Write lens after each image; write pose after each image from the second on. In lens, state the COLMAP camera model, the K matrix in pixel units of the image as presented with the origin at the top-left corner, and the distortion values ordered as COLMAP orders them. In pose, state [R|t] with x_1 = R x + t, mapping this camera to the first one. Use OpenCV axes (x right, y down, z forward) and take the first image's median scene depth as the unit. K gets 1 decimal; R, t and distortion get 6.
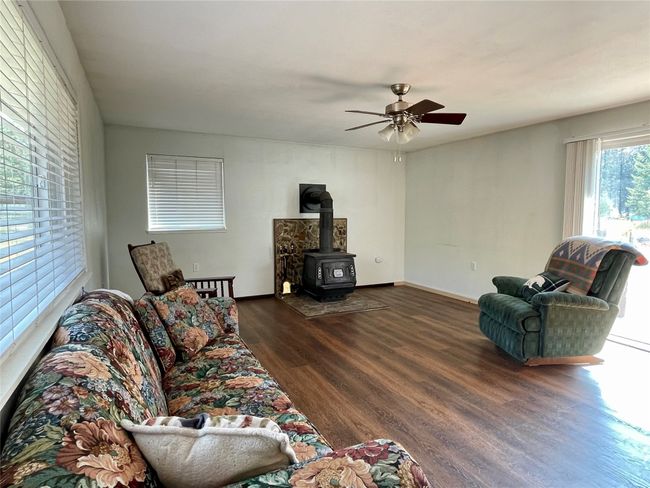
lens RADIAL K [[379.1, 0, 325.0], [0, 379.1, 244.2], [0, 0, 1]] dist [0.005361, -0.000454]
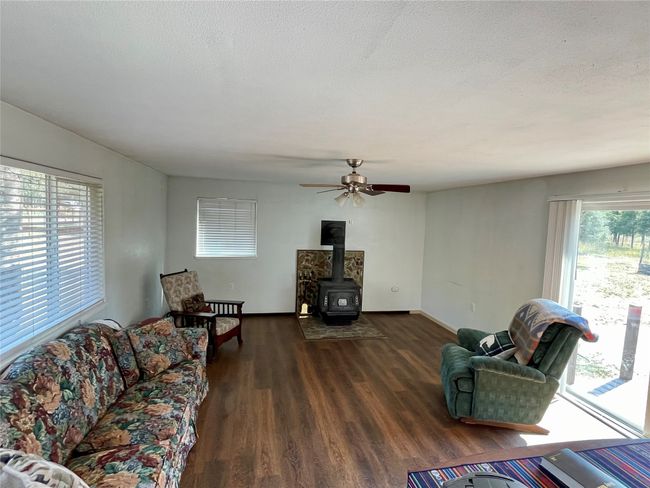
lens RADIAL K [[340.0, 0, 323.8], [0, 340.0, 243.1], [0, 0, 1]] dist [0.000377, 0.002005]
pose [[0.966737, 0.053644, -0.250084, 0.329255], [-0.057741, 0.998290, -0.009070, -0.129627], [0.249170, 0.023209, 0.968182, -0.015305]]
